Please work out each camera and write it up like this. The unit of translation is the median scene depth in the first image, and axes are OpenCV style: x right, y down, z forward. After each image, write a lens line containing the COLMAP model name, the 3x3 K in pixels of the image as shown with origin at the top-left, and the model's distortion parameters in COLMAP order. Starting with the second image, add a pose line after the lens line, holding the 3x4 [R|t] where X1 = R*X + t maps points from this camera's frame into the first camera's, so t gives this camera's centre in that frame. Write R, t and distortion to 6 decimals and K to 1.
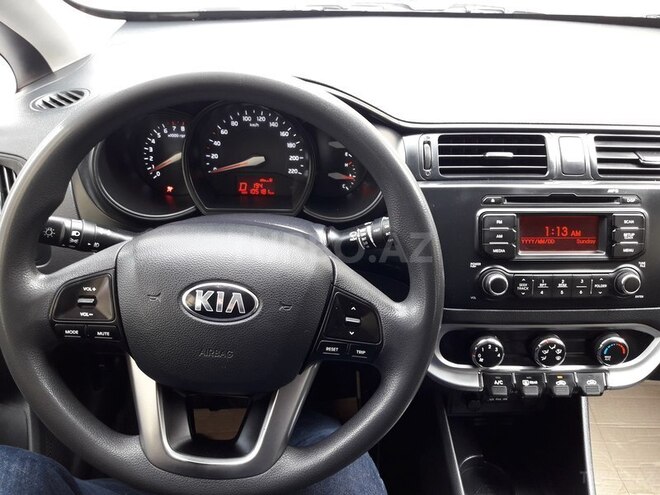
lens RADIAL K [[544.5, 0, 309.2], [0, 544.5, 247.2], [0, 0, 1]] dist [0.000059, -0.017425]
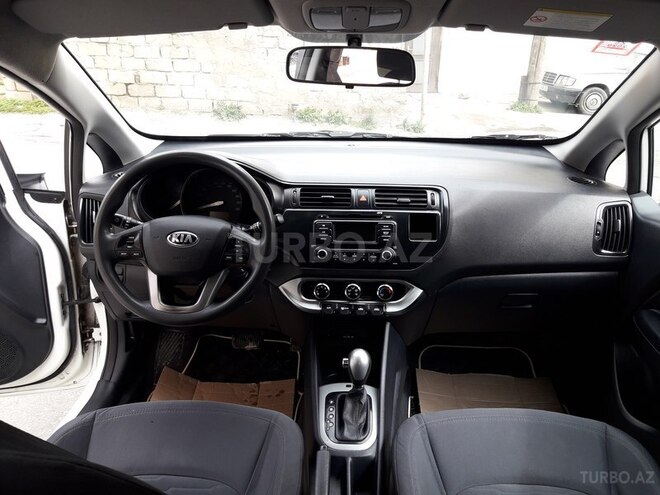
lens RADIAL K [[538.9, 0, 330.0], [0, 538.9, 247.5], [0, 0, 1]] dist [0.009404, -0.038220]
pose [[0.999256, 0.013181, -0.036255, 0.436771], [-0.020604, 0.976891, -0.212744, 0.470065], [0.032613, 0.213333, 0.976435, -1.009126]]
